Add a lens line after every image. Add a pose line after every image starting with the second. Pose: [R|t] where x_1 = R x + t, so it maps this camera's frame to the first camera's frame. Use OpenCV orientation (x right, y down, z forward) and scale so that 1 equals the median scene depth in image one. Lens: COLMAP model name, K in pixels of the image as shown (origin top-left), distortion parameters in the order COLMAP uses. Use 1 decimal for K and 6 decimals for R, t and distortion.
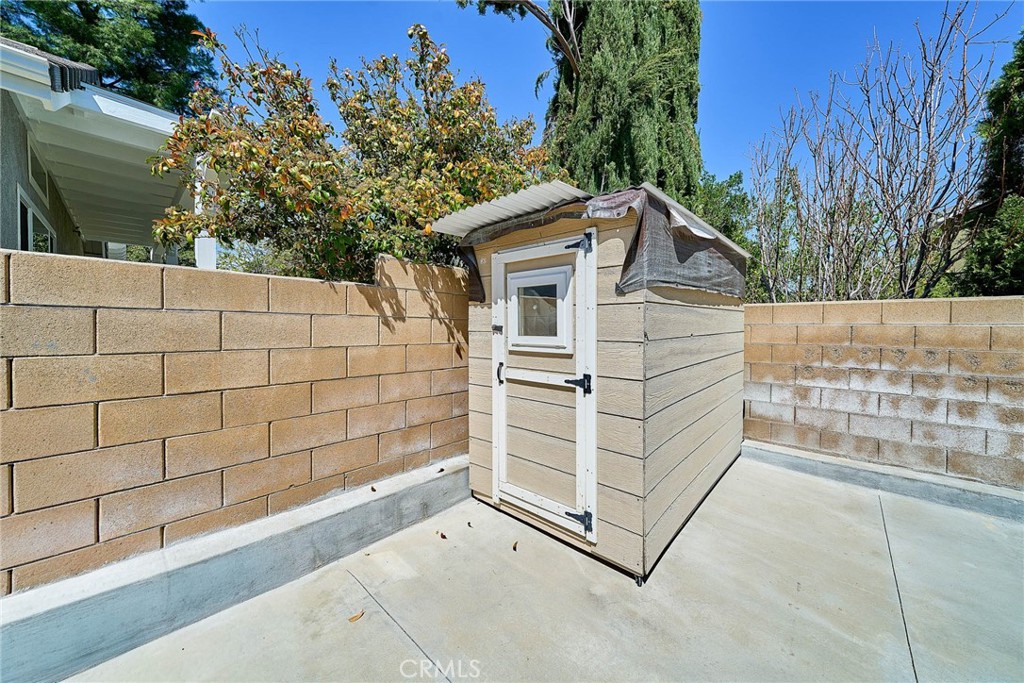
lens RADIAL K [[353.4, 0, 531.5], [0, 353.4, 334.8], [0, 0, 1]] dist [-0.002306, -0.000328]
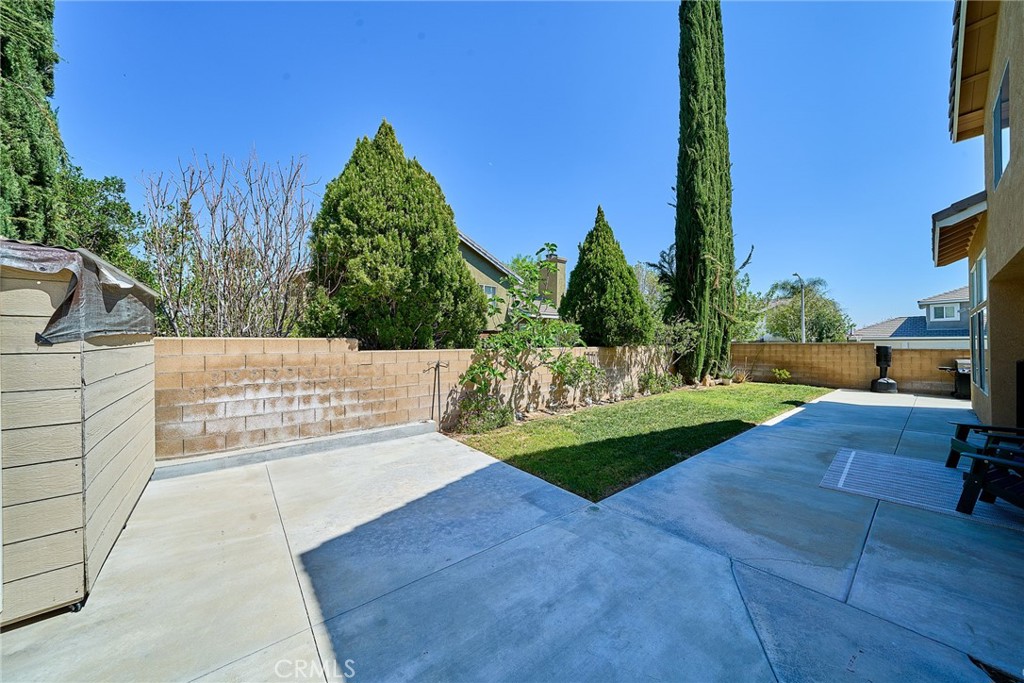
lens RADIAL K [[346.8, 0, 512.0], [0, 346.8, 341.5], [0, 0, 1]] dist [0.000112, 0.000499]
pose [[0.165116, -0.003347, 0.986268, -0.335438], [0.029240, 0.999571, -0.001503, -0.051697], [-0.985841, 0.029086, 0.165143, -0.332207]]
